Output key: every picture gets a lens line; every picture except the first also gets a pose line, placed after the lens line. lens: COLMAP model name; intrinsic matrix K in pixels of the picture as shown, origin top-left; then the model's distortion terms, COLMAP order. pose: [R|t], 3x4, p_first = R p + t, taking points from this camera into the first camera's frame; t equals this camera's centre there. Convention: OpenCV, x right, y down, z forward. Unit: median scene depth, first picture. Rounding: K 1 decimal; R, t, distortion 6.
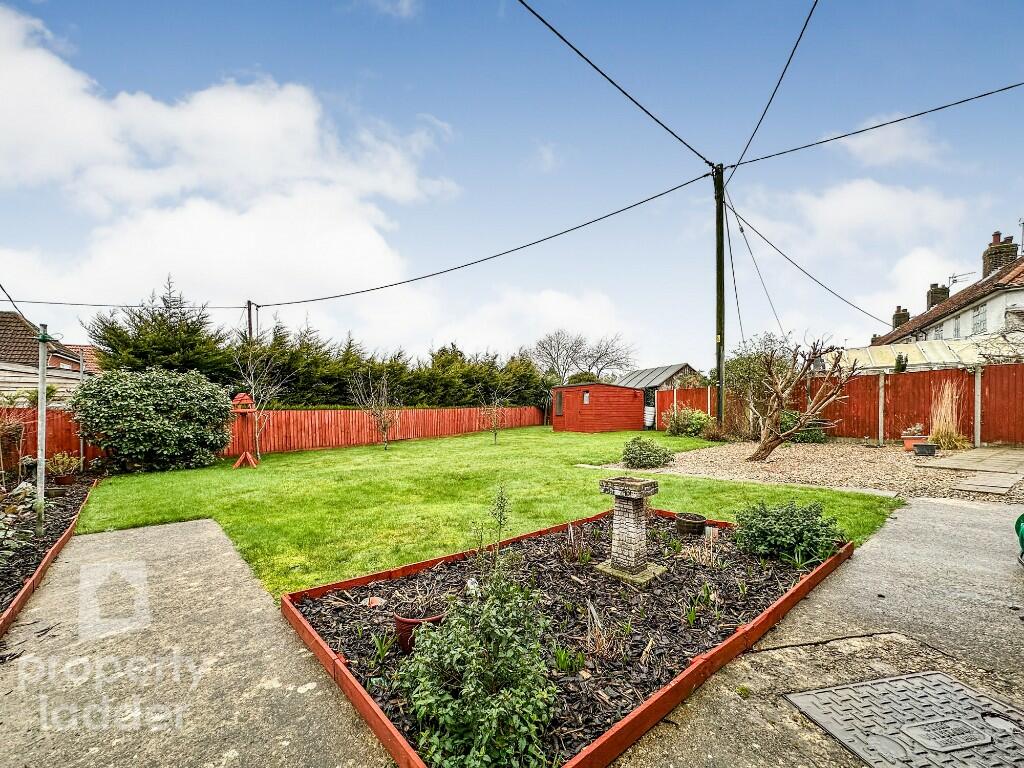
lens RADIAL K [[419.9, 0, 509.7], [0, 419.9, 423.2], [0, 0, 1]] dist [-0.001424, 0.000560]
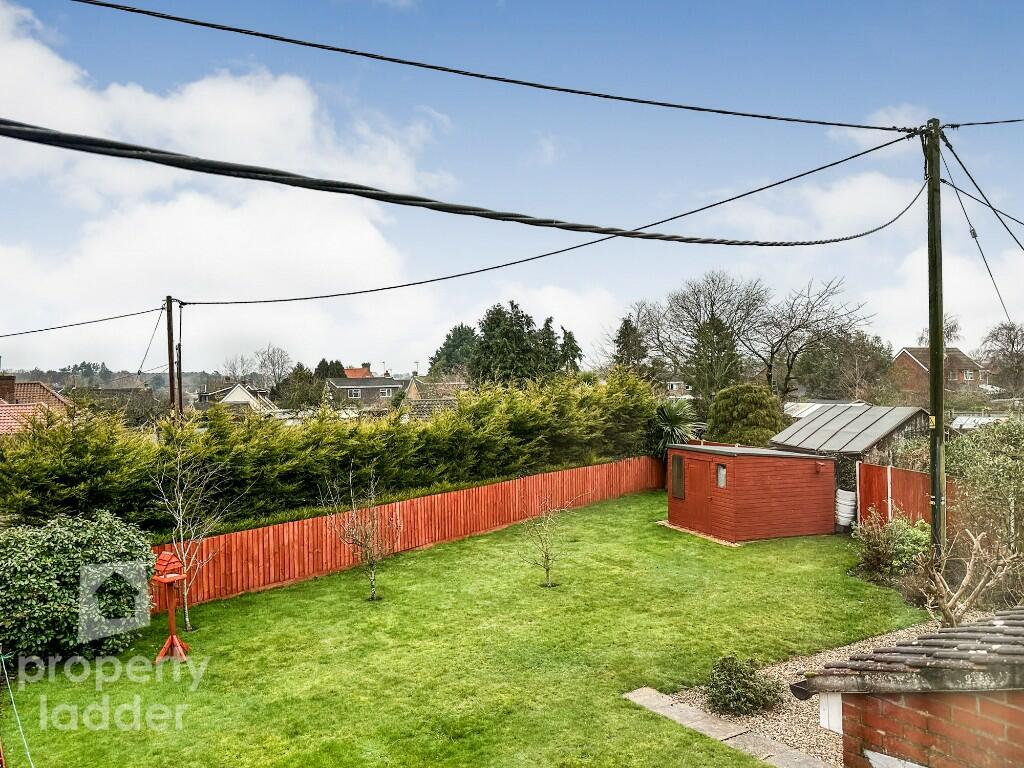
lens RADIAL K [[845.5, 0, 520.3], [0, 845.5, 376.7], [0, 0, 1]] dist [0.105691, -0.123294]
pose [[0.988276, -0.000239, -0.152679, 0.117247], [-0.001594, 0.999928, -0.011886, -0.240980], [0.152671, 0.011990, 0.988204, -0.239832]]
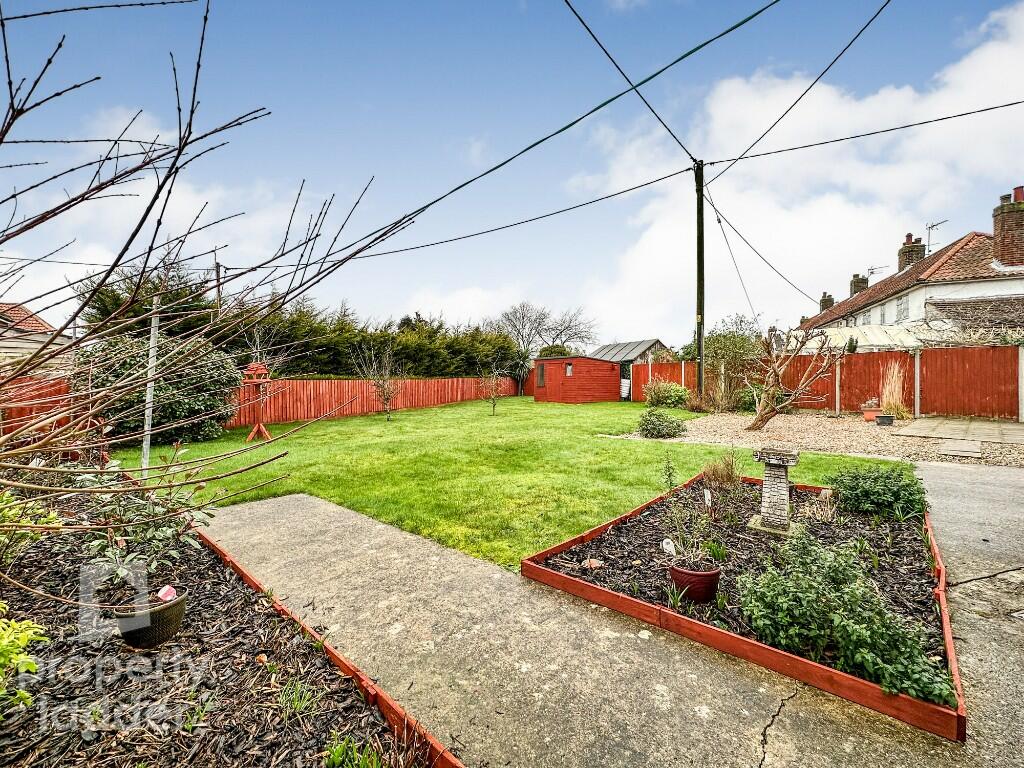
lens RADIAL K [[415.6, 0, 510.2], [0, 415.6, 387.2], [0, 0, 1]] dist [-0.000177, 0.000195]
pose [[0.992128, 0.007884, 0.124982, -0.122646], [-0.006283, 0.999893, -0.013203, -0.004199], [-0.125073, 0.012314, 0.992071, -0.012313]]
